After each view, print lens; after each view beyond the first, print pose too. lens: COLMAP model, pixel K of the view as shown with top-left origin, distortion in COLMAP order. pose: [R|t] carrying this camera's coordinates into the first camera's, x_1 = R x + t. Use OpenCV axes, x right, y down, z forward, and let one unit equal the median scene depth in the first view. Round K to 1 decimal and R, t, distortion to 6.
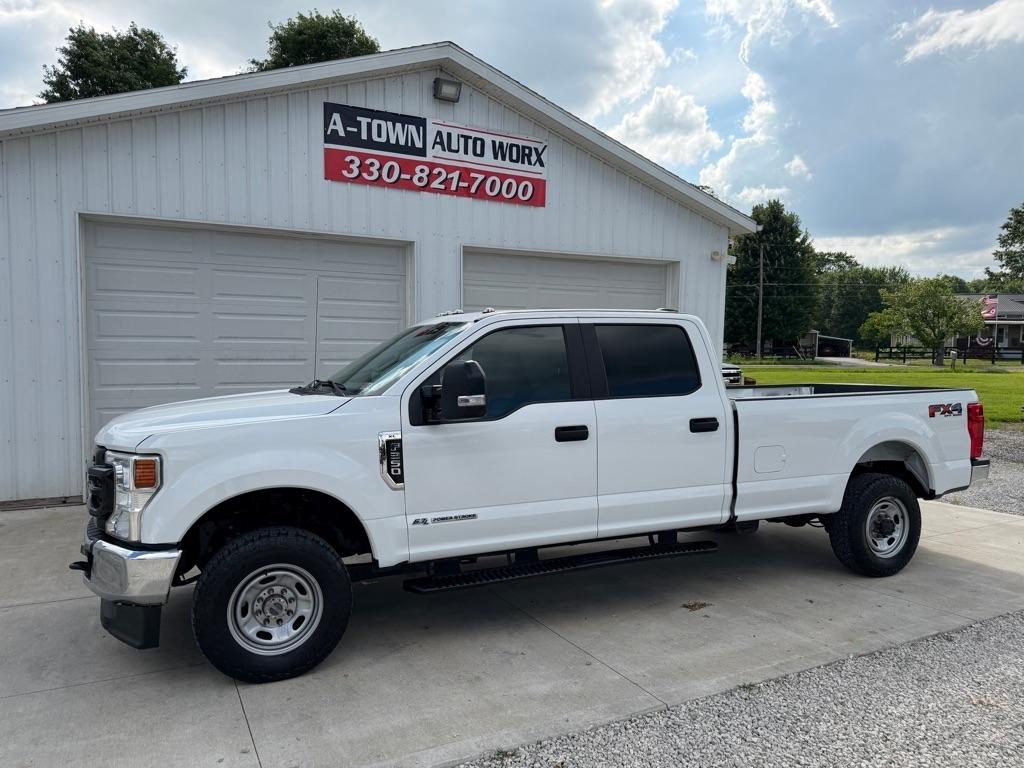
lens RADIAL K [[735.8, 0, 509.2], [0, 735.8, 399.4], [0, 0, 1]] dist [0.023666, -0.041677]
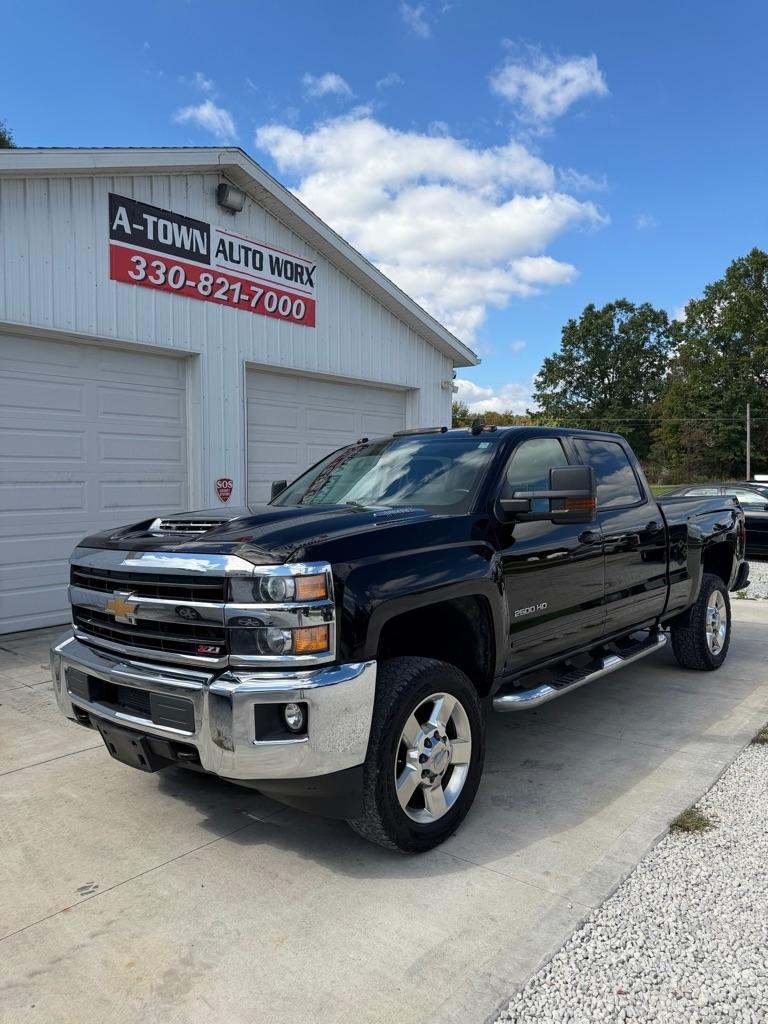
lens RADIAL K [[735.8, 0, 383.0], [0, 735.8, 509.0], [0, 0, 1]] dist [0.023666, -0.041677]
pose [[0.922746, -0.027439, 0.384431, -0.278745], [0.037872, 0.999090, -0.019595, 0.008650], [-0.383544, 0.032640, 0.922946, 0.057411]]
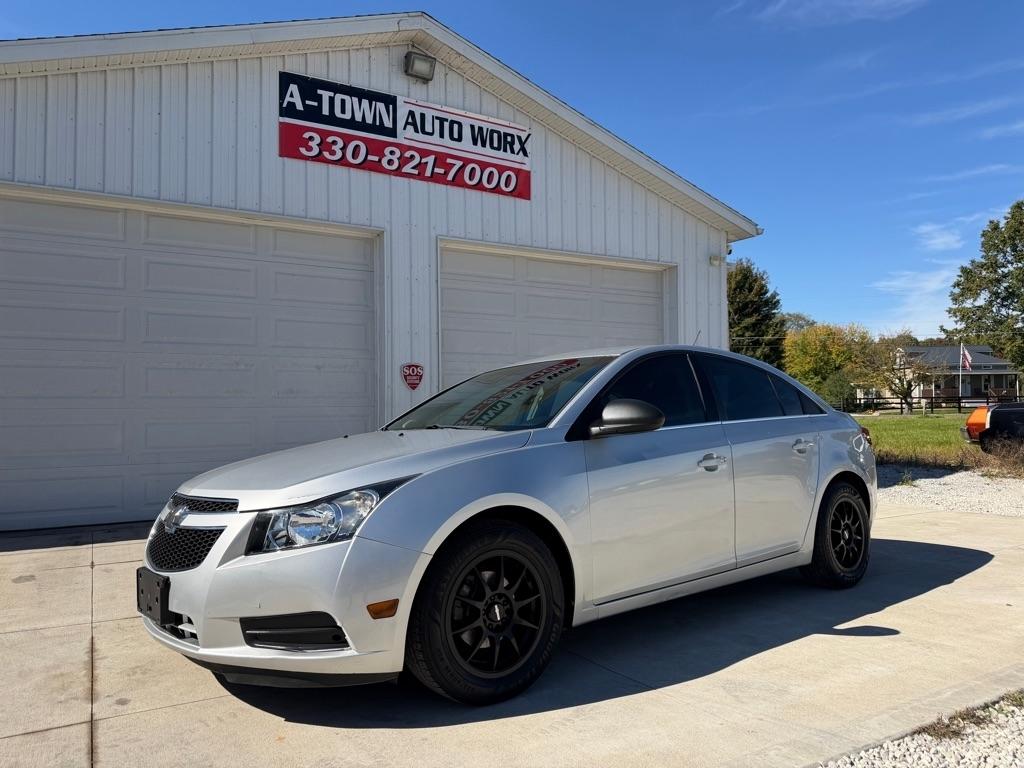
lens RADIAL K [[735.8, 0, 517.4], [0, 735.8, 386.2], [0, 0, 1]] dist [0.023666, -0.041677]
pose [[0.998459, -0.019438, 0.051969, -0.019872], [0.024940, 0.993903, -0.107405, 0.065725], [-0.049565, 0.108535, 0.992856, 0.145678]]
